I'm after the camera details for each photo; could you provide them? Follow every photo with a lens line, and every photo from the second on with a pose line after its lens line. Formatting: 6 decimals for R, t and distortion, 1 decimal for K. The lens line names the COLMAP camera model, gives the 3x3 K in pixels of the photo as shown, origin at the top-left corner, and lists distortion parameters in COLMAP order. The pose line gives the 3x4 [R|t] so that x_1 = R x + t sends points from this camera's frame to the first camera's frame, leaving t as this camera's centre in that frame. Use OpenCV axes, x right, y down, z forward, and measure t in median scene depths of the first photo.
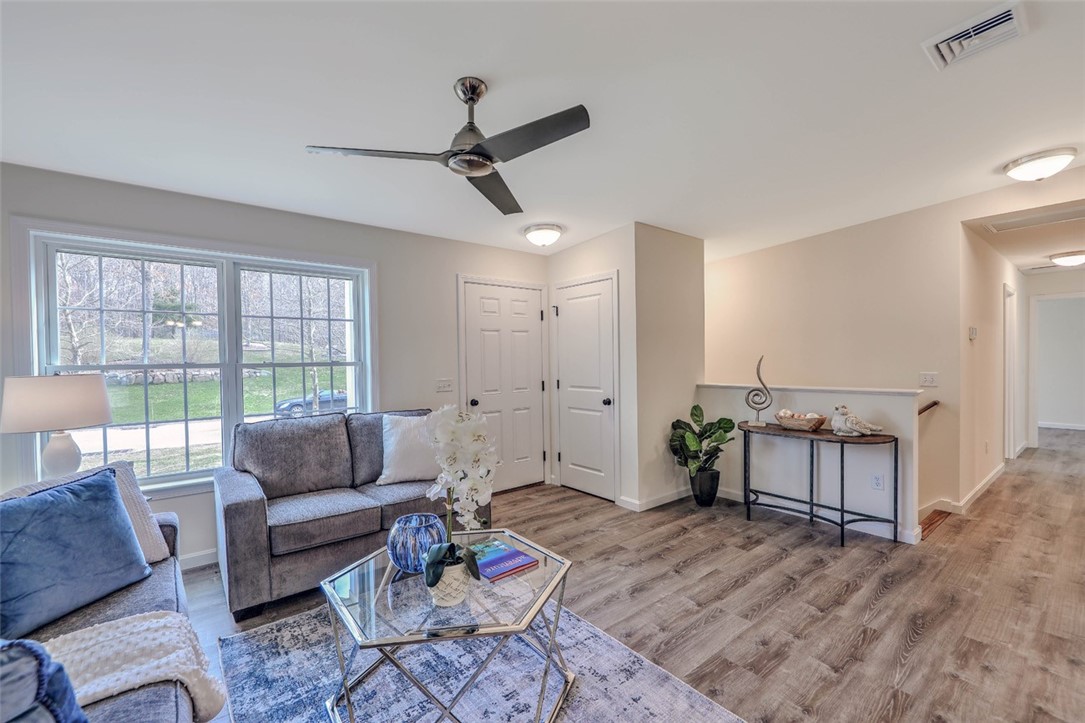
lens RADIAL K [[466.0, 0, 534.7], [0, 466.0, 364.6], [0, 0, 1]] dist [0.003611, -0.000273]
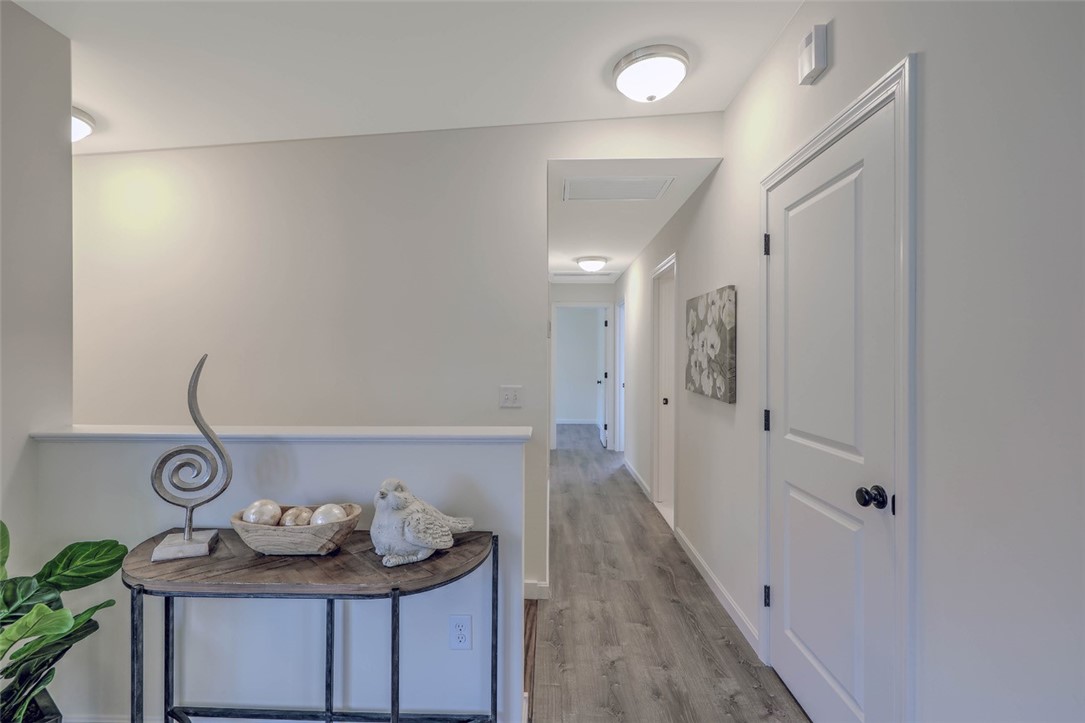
lens RADIAL K [[496.9, 0, 542.9], [0, 496.9, 361.4], [0, 0, 1]] dist [0.005502, 0.000138]
pose [[0.639090, 0.007454, 0.769096, 0.419900], [-0.001474, 0.999963, -0.008466, -0.013791], [-0.769130, 0.004277, 0.639077, 0.643644]]
